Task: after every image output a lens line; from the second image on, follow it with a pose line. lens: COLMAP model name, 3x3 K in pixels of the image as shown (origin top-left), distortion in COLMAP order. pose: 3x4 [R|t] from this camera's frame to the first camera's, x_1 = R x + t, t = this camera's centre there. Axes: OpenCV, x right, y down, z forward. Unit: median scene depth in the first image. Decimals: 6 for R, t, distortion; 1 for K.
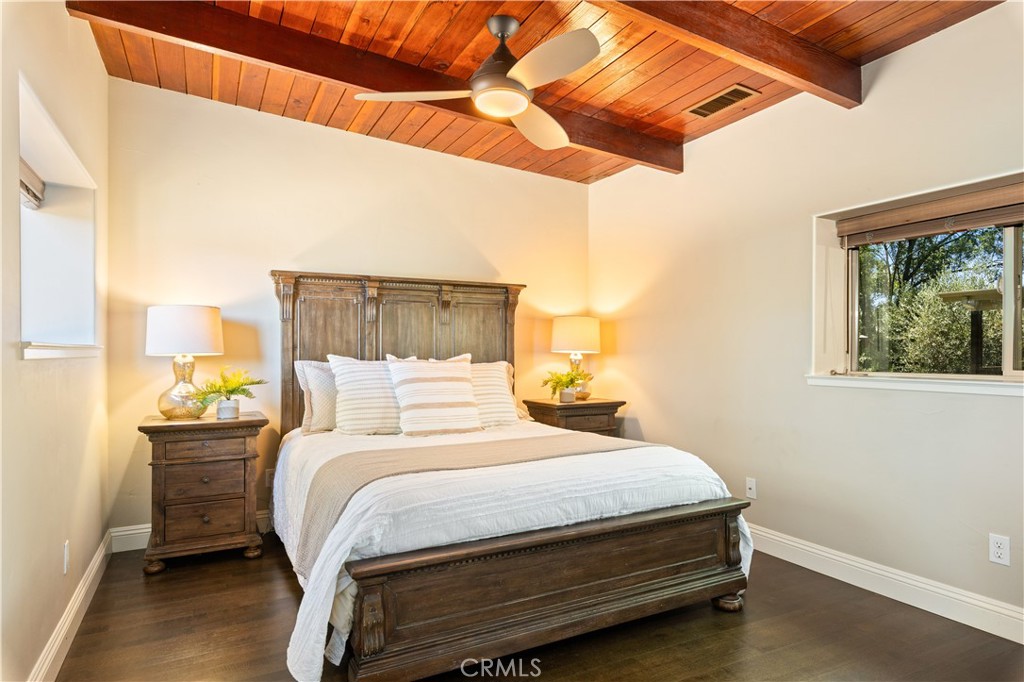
lens RADIAL K [[584.6, 0, 512.0], [0, 584.6, 341.0], [0, 0, 1]] dist [-0.000220, -0.000294]
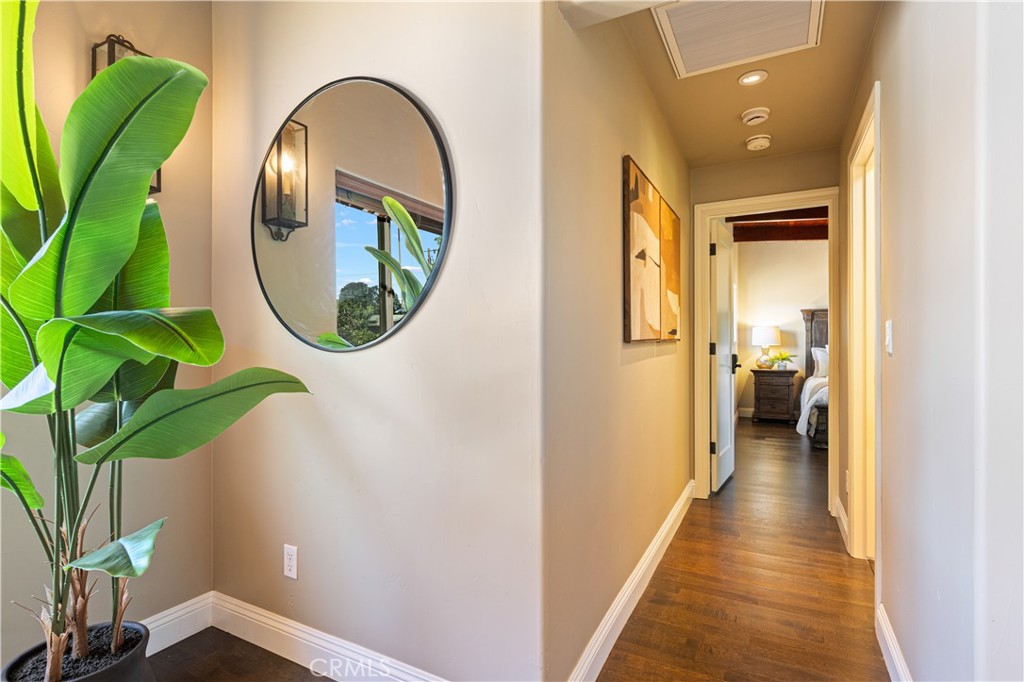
lens RADIAL K [[490.2, 0, 512.0], [0, 490.2, 341.0], [0, 0, 1]] dist [-0.001158, 0.000268]
pose [[0.560528, -0.002791, -0.828130, 0.637489], [0.007269, 0.999972, 0.001550, -0.005525], [0.828103, -0.006889, 0.560533, -1.199361]]
